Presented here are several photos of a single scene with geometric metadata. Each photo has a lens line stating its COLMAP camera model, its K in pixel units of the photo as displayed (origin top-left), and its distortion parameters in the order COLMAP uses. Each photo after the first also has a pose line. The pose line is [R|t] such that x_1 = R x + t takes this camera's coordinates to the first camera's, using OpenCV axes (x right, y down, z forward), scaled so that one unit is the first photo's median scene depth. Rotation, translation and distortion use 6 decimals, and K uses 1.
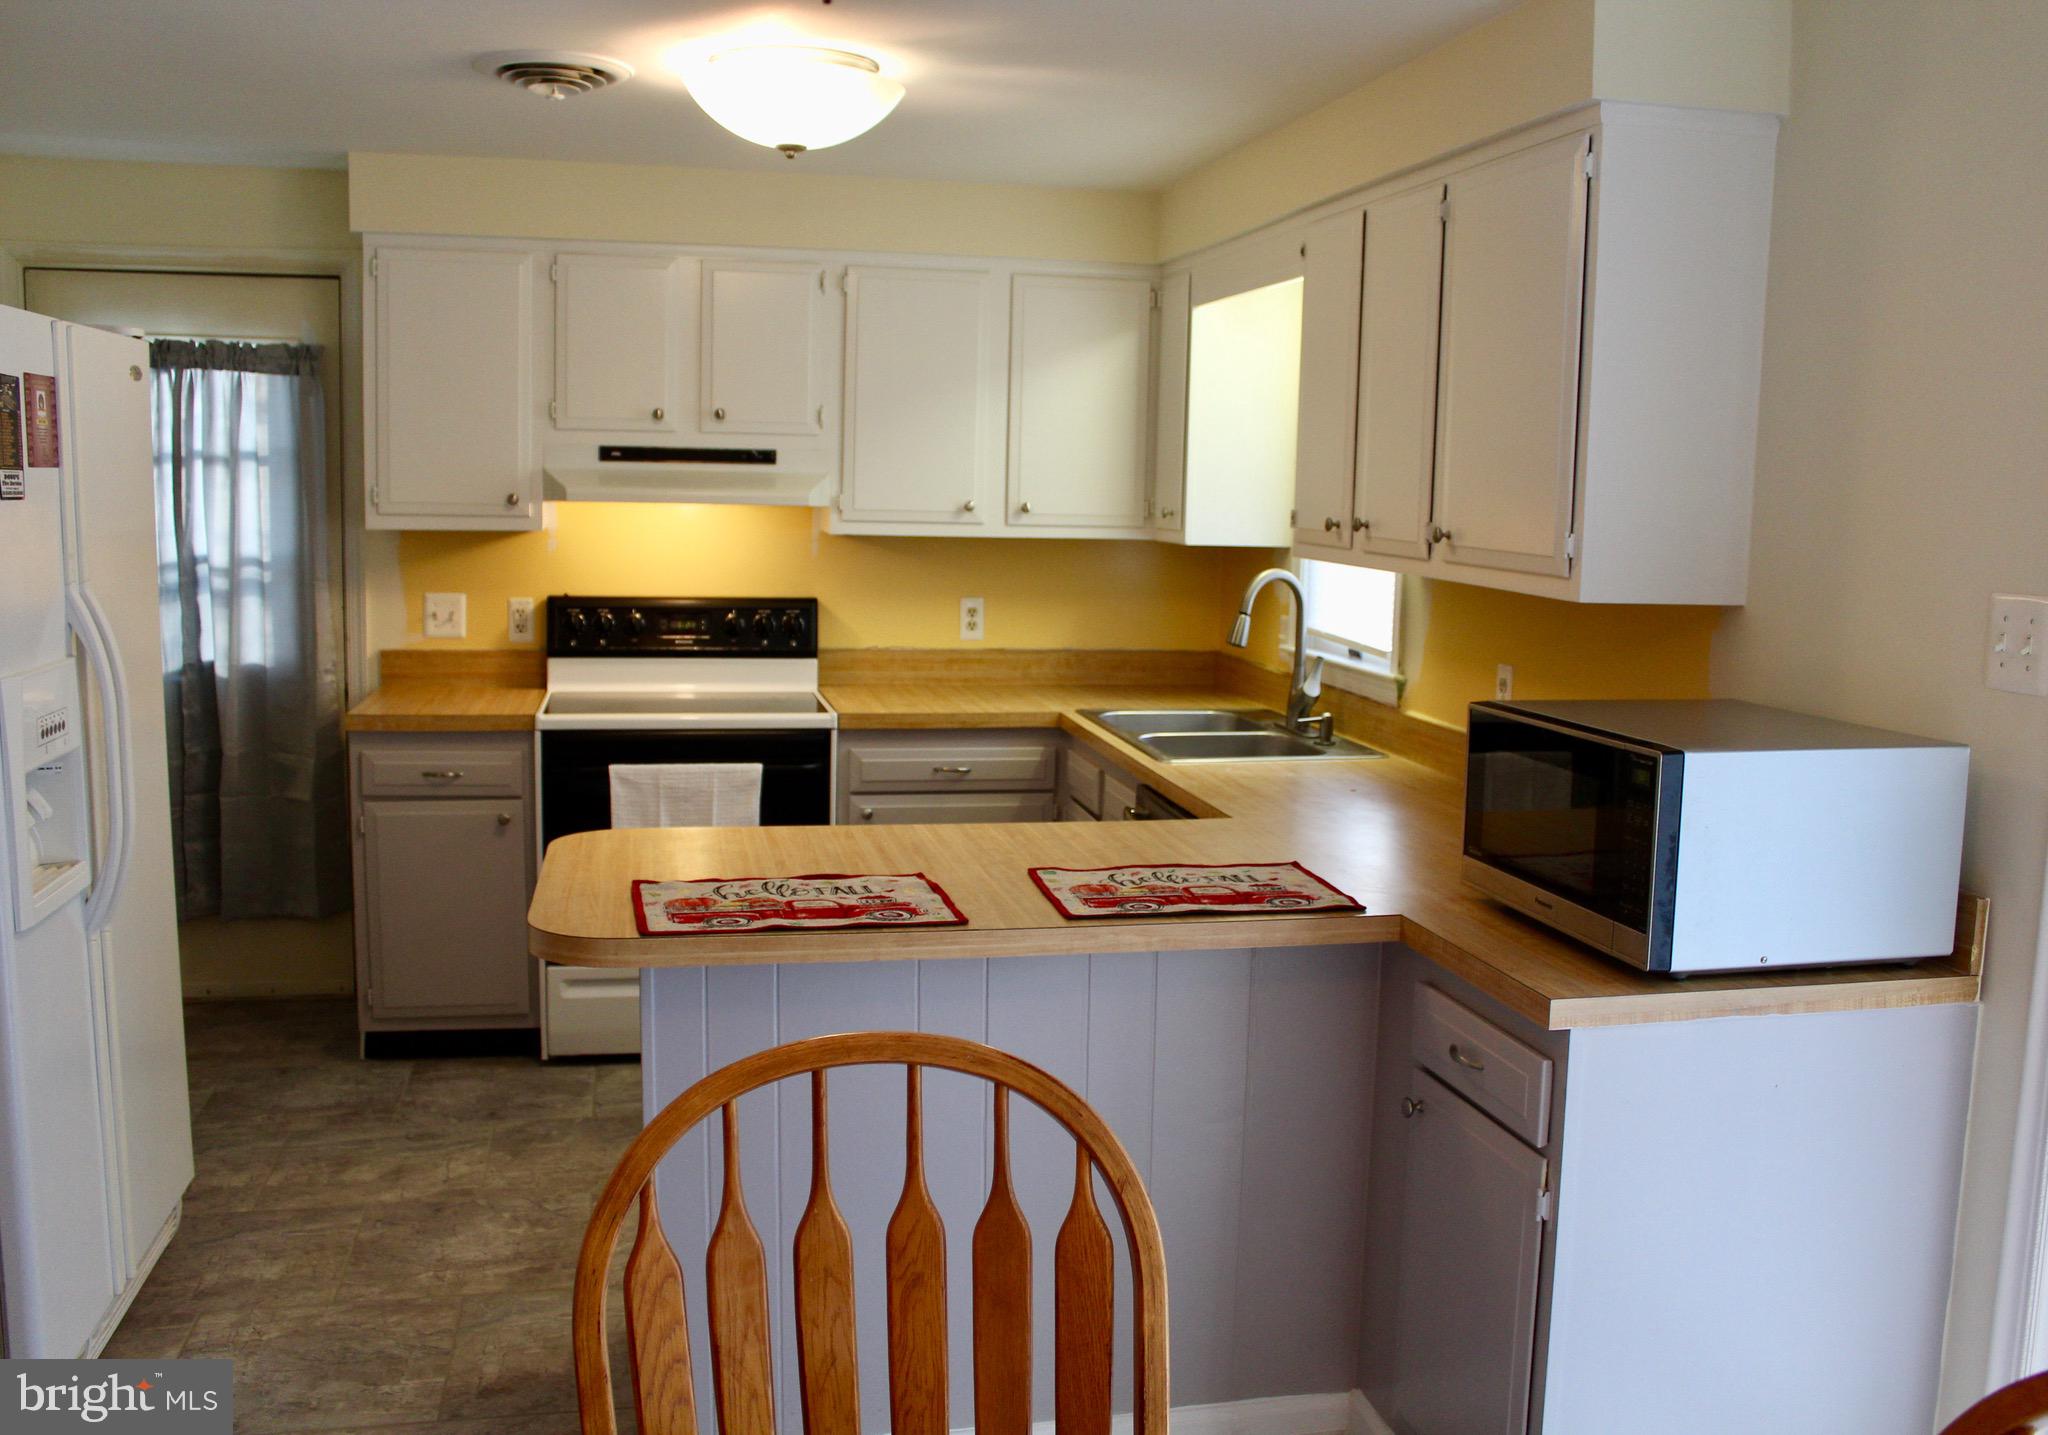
lens RADIAL K [[1831.5, 0, 1031.7], [0, 1831.5, 716.6], [0, 0, 1]] dist [-0.092839, 0.017471]
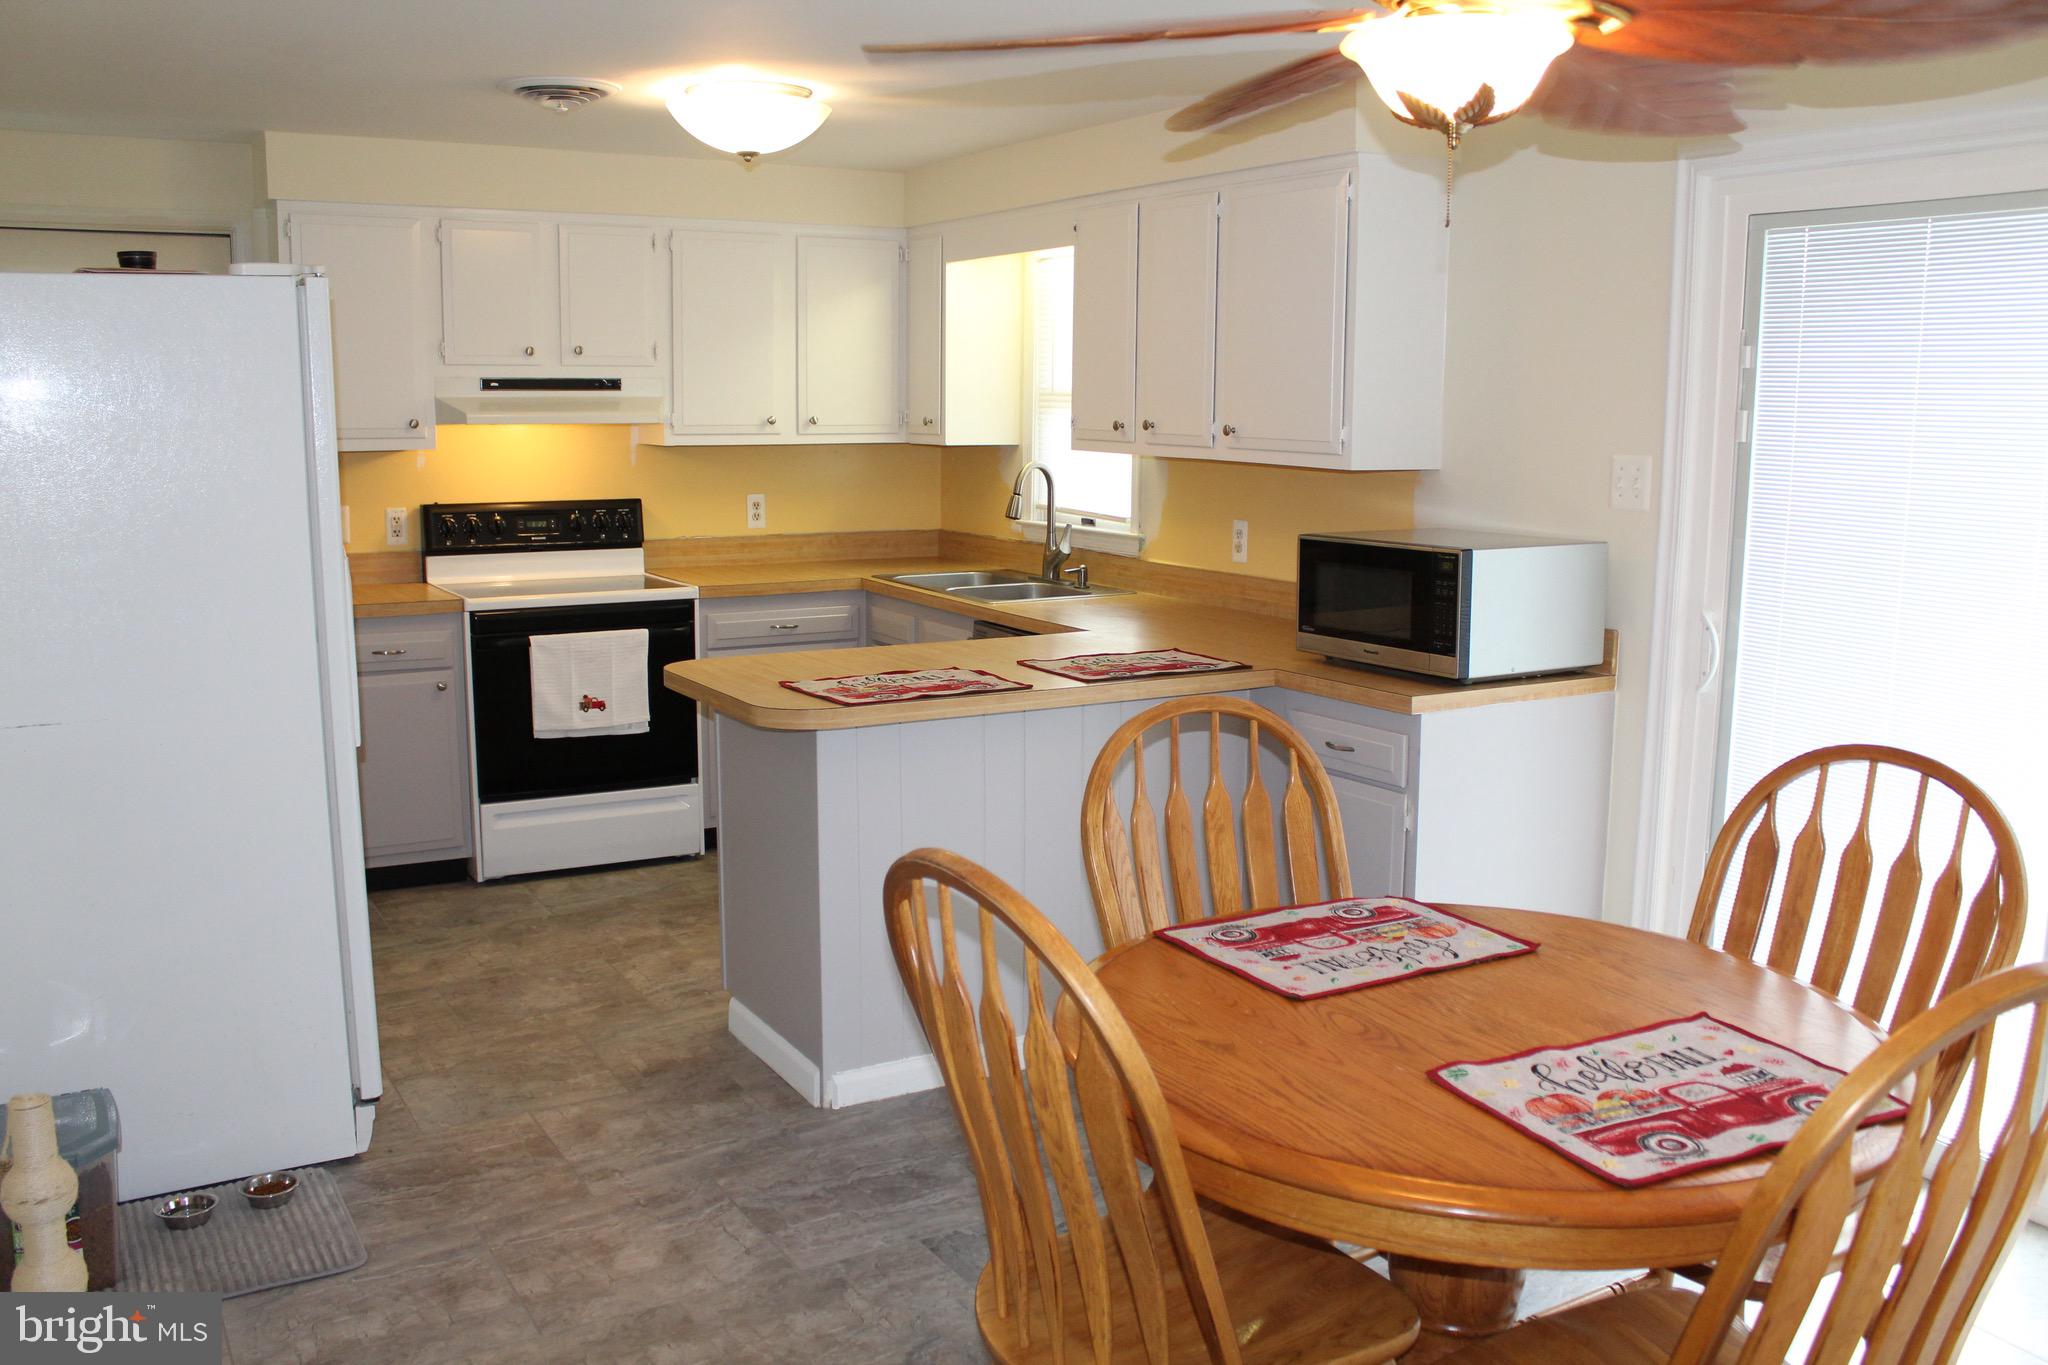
lens RADIAL K [[1715.9, 0, 1012.6], [0, 1715.9, 669.8], [0, 0, 1]] dist [-0.081714, 0.018283]
pose [[0.954922, -0.065322, 0.289580, -0.245543], [0.055874, 0.997605, 0.040785, 0.019685], [-0.291551, -0.022766, 0.956284, -0.197083]]
